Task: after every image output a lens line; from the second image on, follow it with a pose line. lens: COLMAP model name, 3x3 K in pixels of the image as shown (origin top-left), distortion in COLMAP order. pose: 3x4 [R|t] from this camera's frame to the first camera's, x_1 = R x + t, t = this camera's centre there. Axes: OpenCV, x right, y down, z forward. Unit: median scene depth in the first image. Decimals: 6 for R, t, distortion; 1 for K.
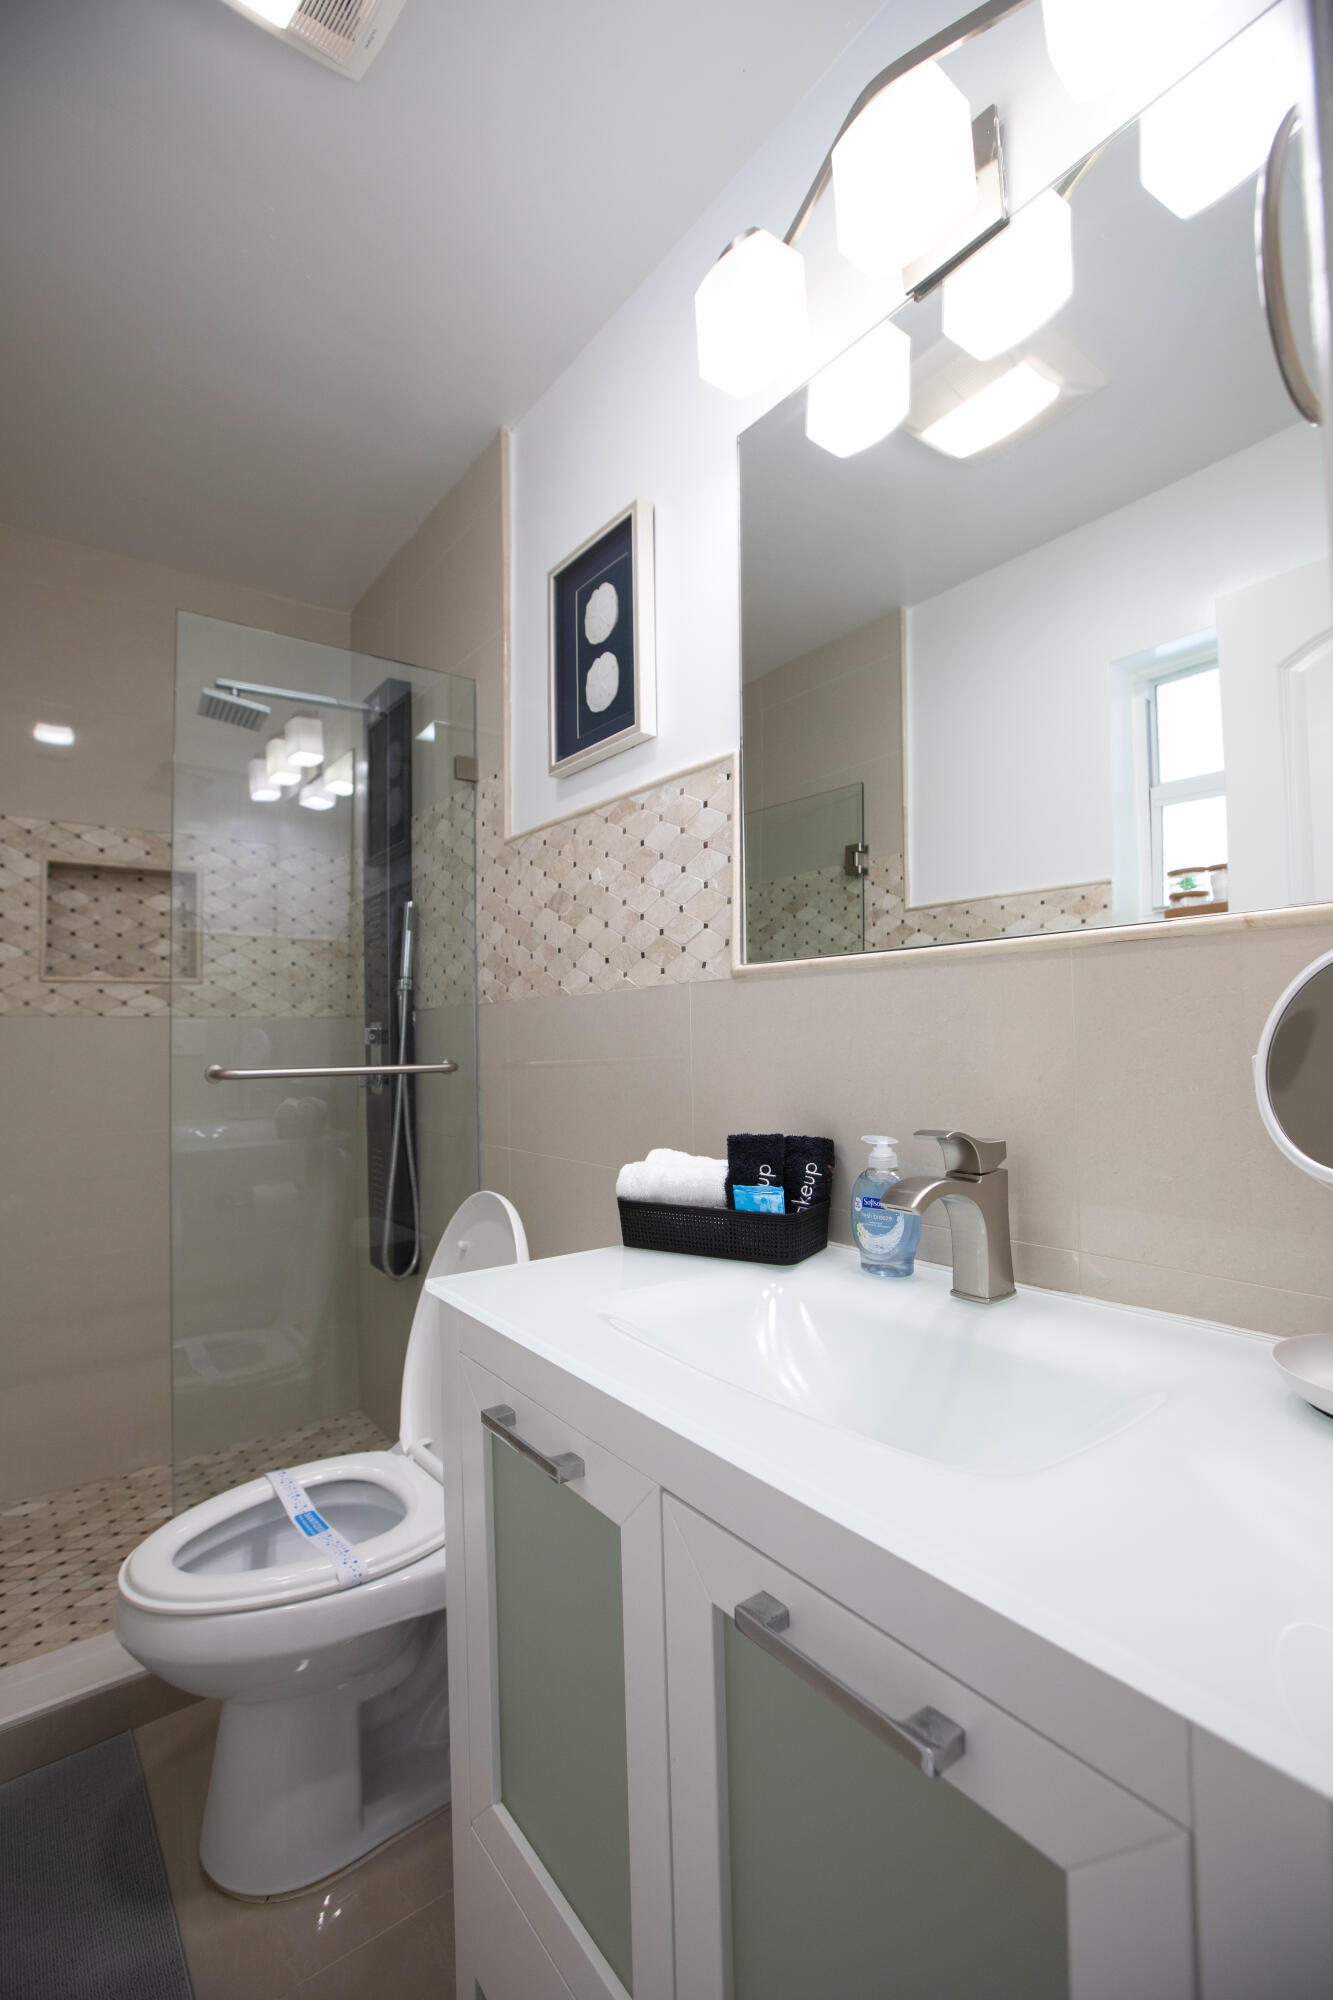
lens RADIAL K [[911.1, 0, 664.4], [0, 911.1, 1005.2], [0, 0, 1]] dist [-0.052747, 0.018021]
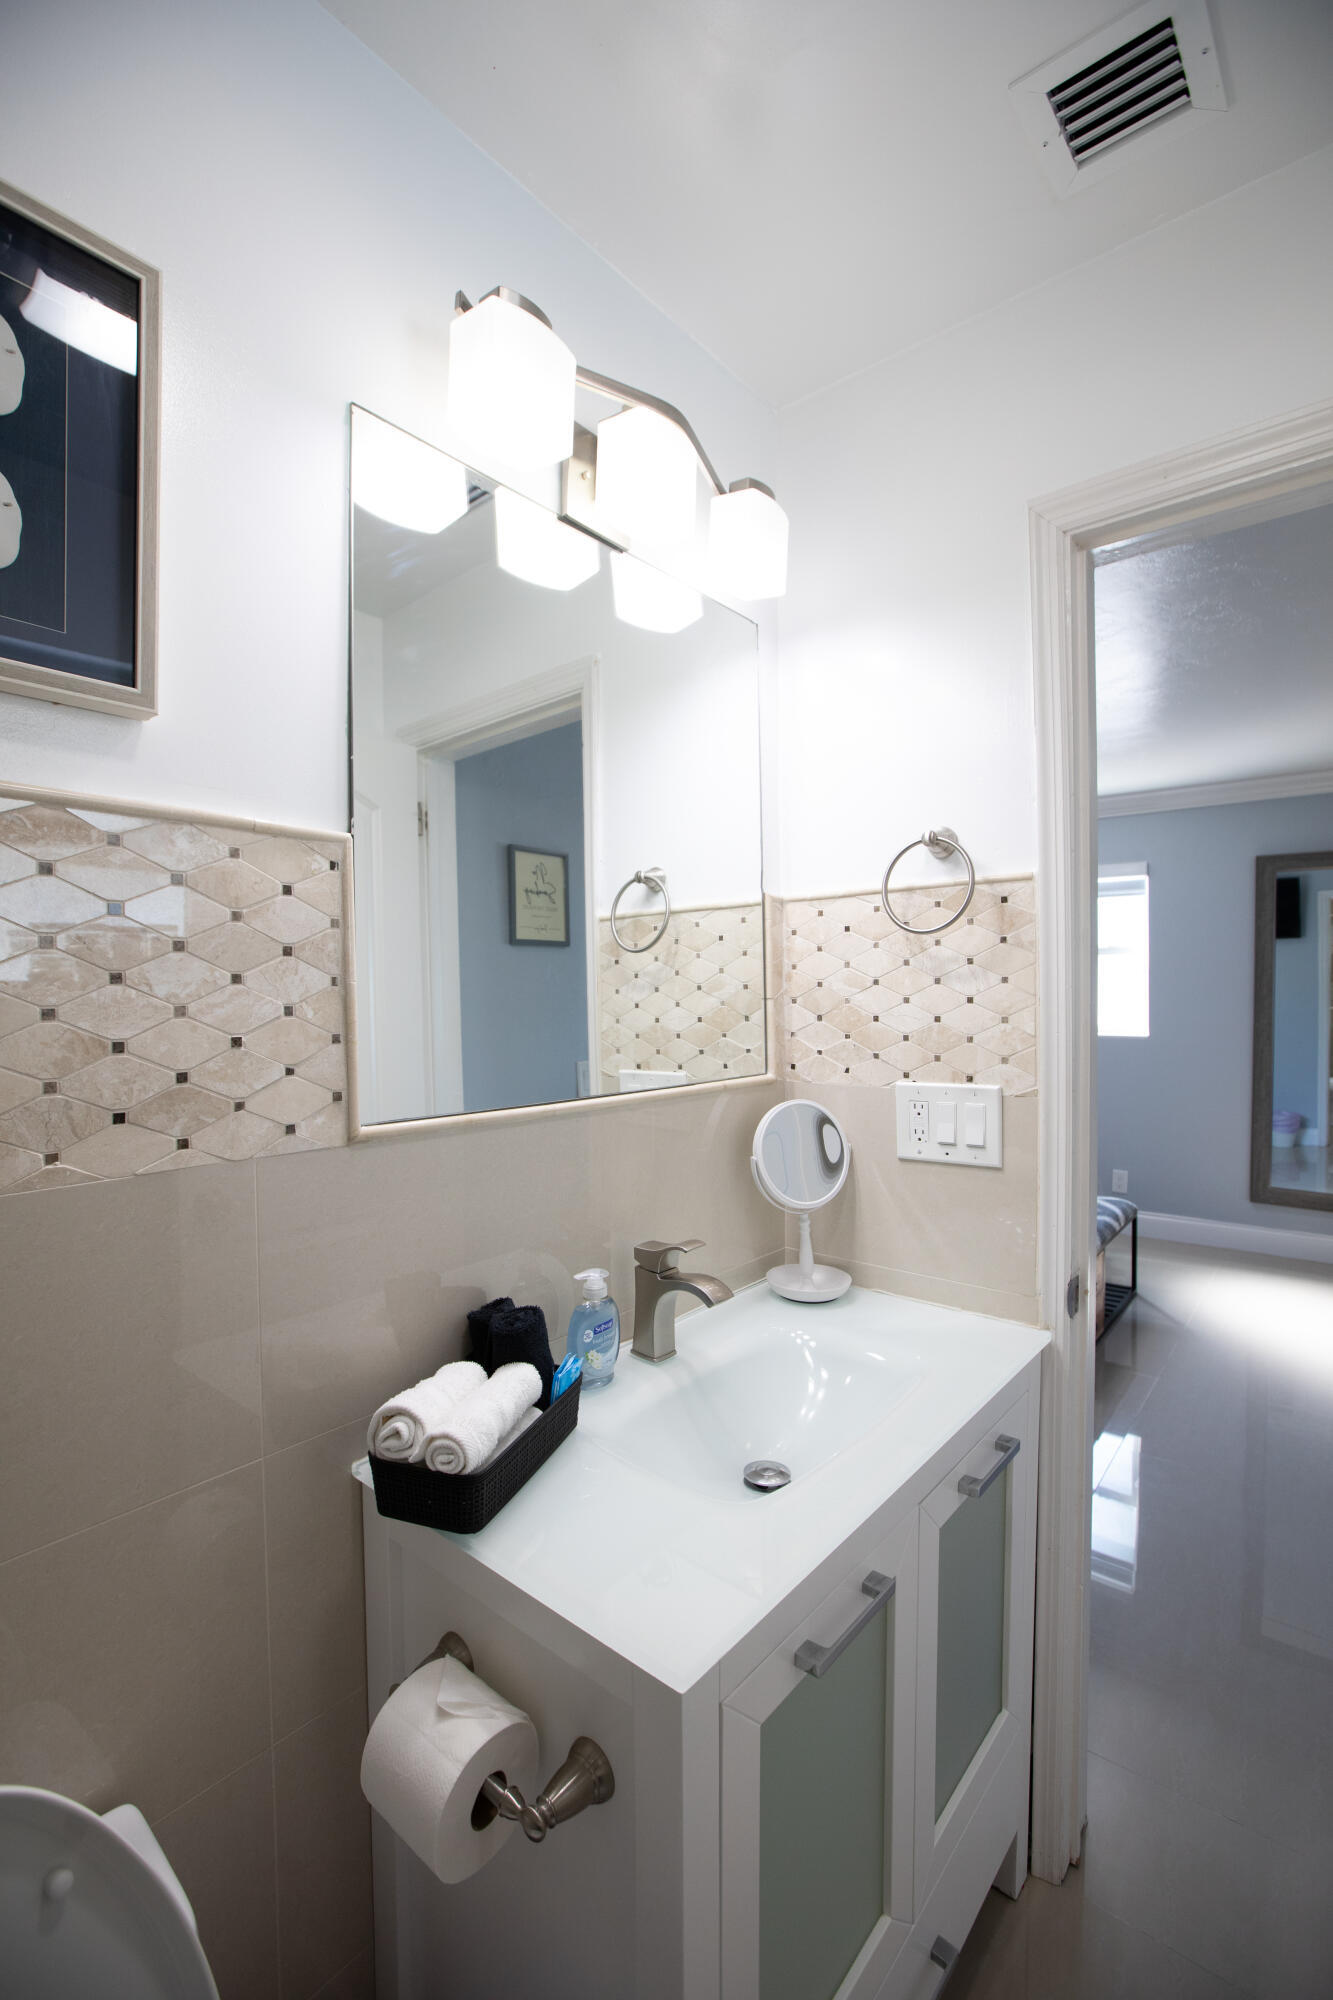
lens RADIAL K [[911.1, 0, 670.0], [0, 911.1, 1017.8], [0, 0, 1]] dist [-0.052747, 0.018021]
pose [[-0.246357, -0.002871, 0.969175, -0.615979], [-0.022016, 0.999754, -0.002634, -0.119704], [-0.968929, -0.021986, -0.246360, 0.811517]]
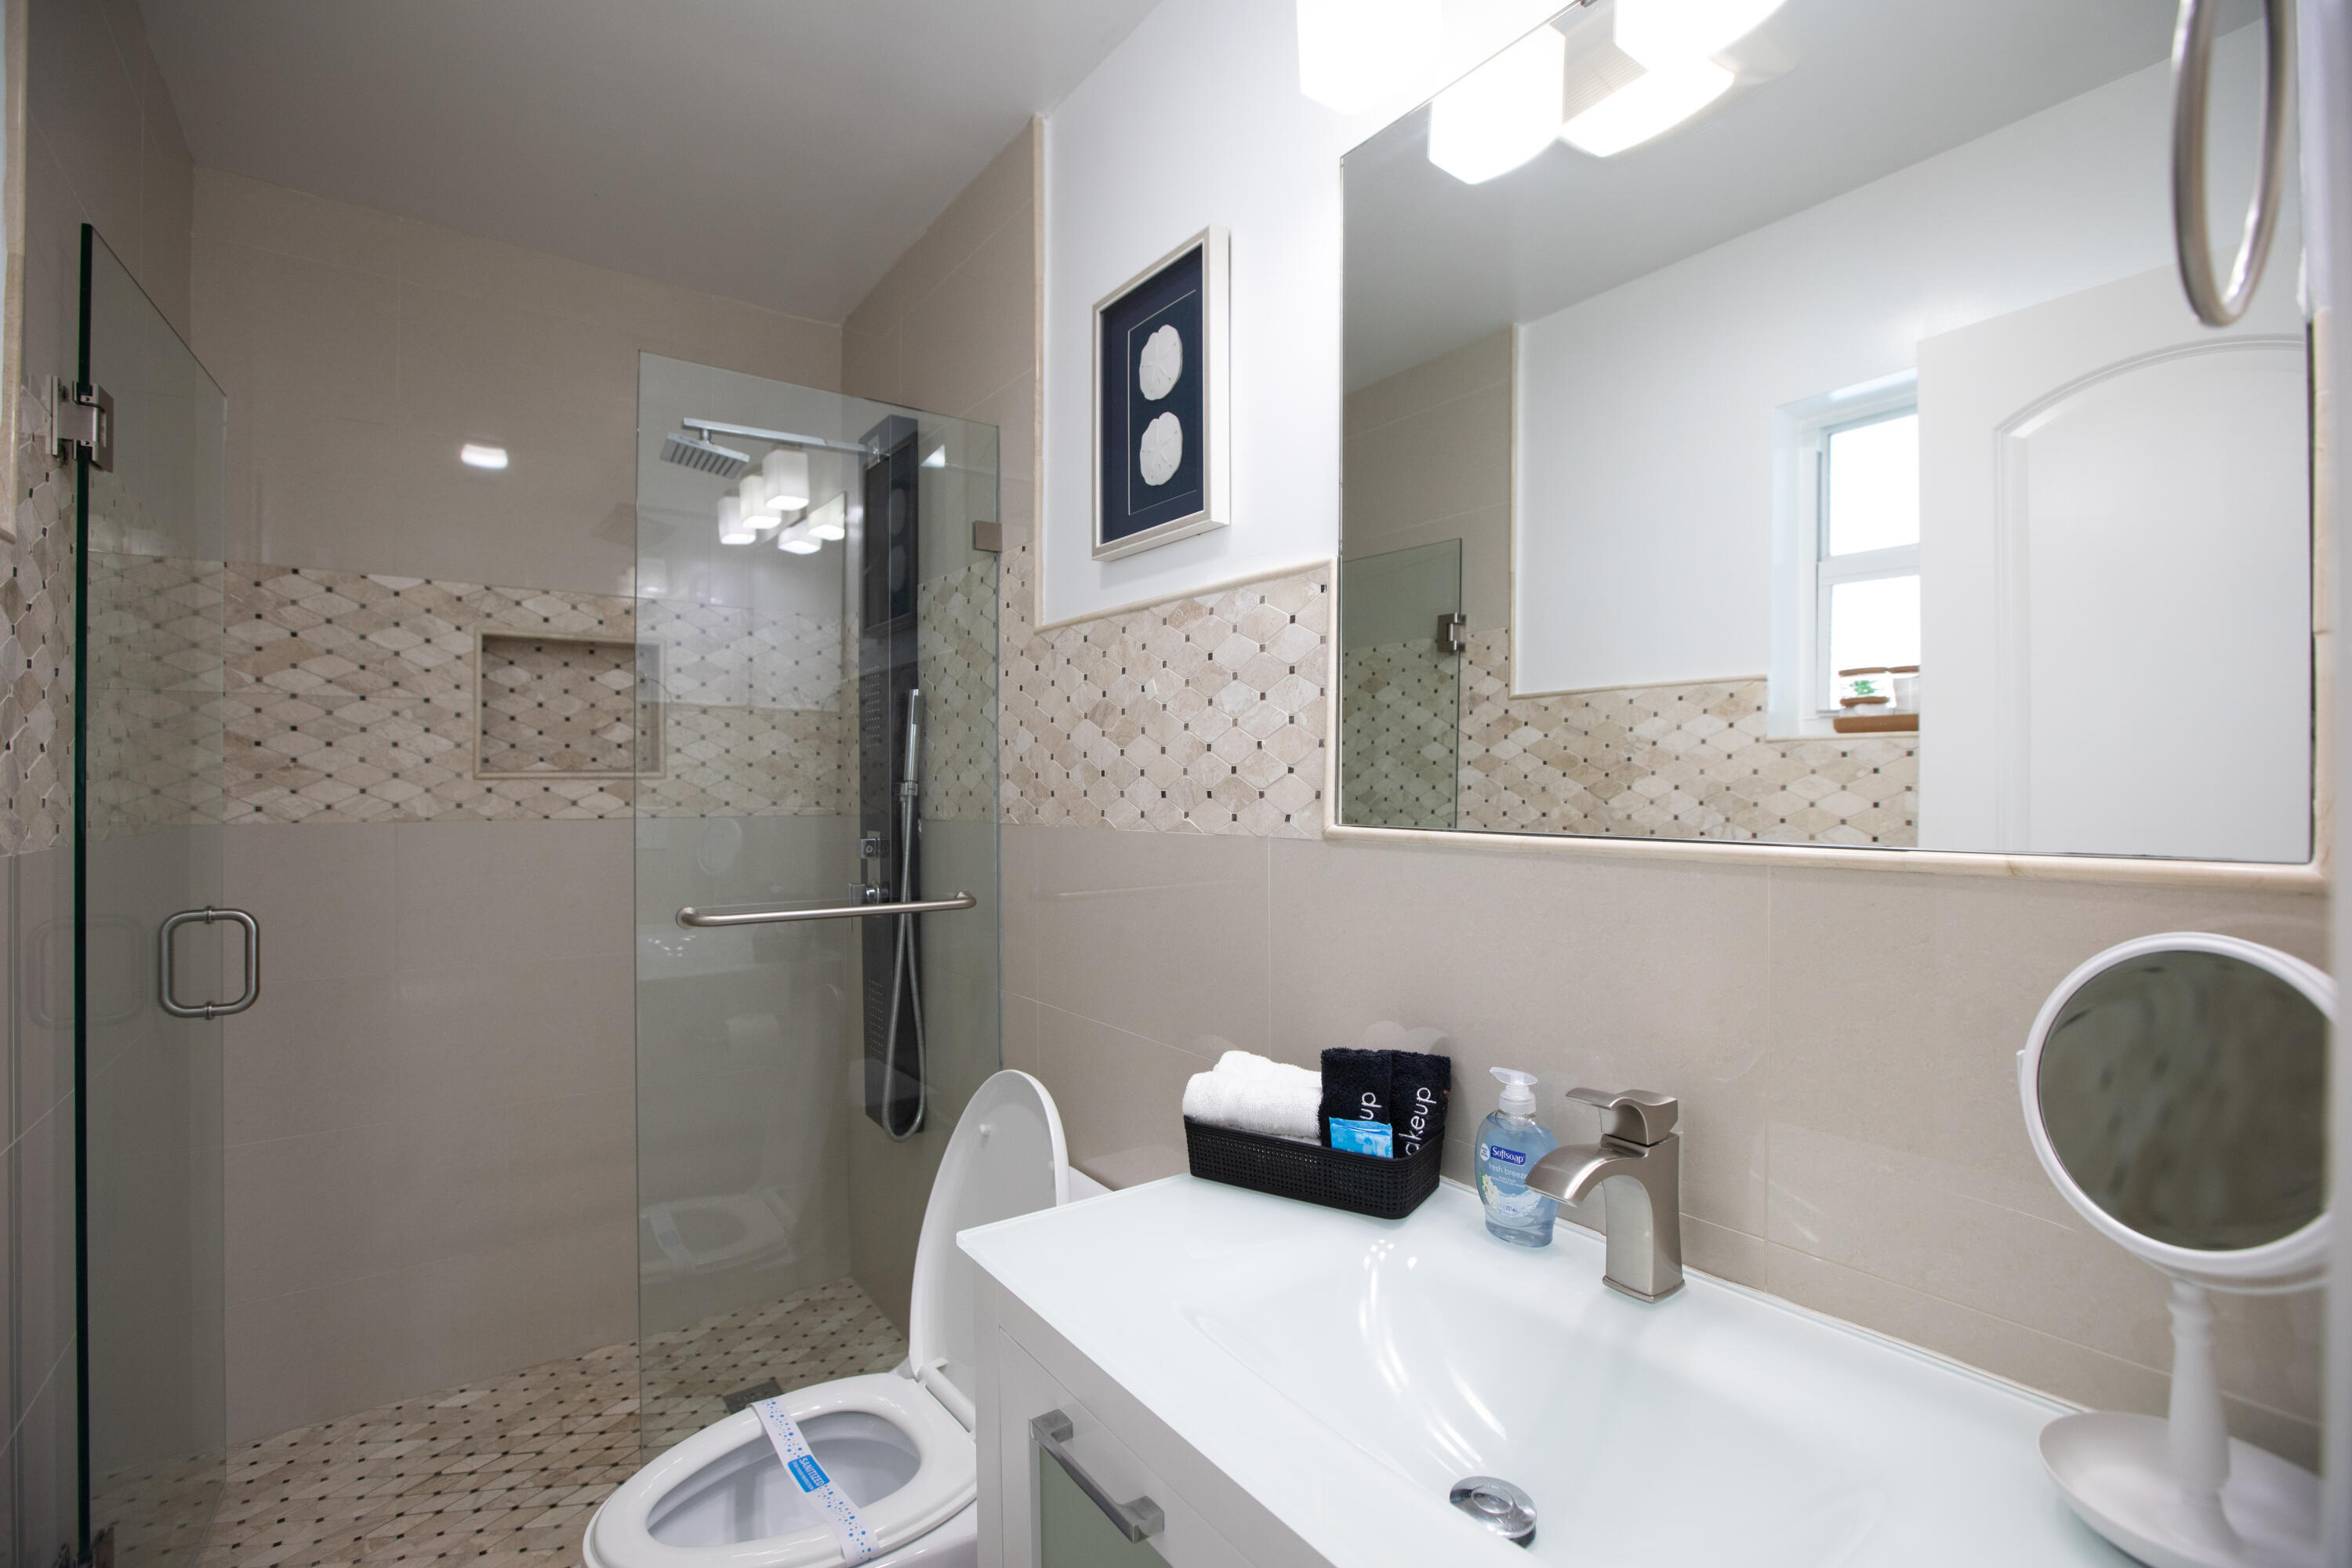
lens RADIAL K [[1071.5, 0, 1179.9], [0, 1071.5, 785.4], [0, 0, 1]] dist [-0.052747, 0.018021]
pose [[0.999789, 0.015032, -0.013985, -0.036202], [-0.014521, 0.999248, 0.035953, -0.096785], [0.014515, -0.035743, 0.999256, 0.036899]]
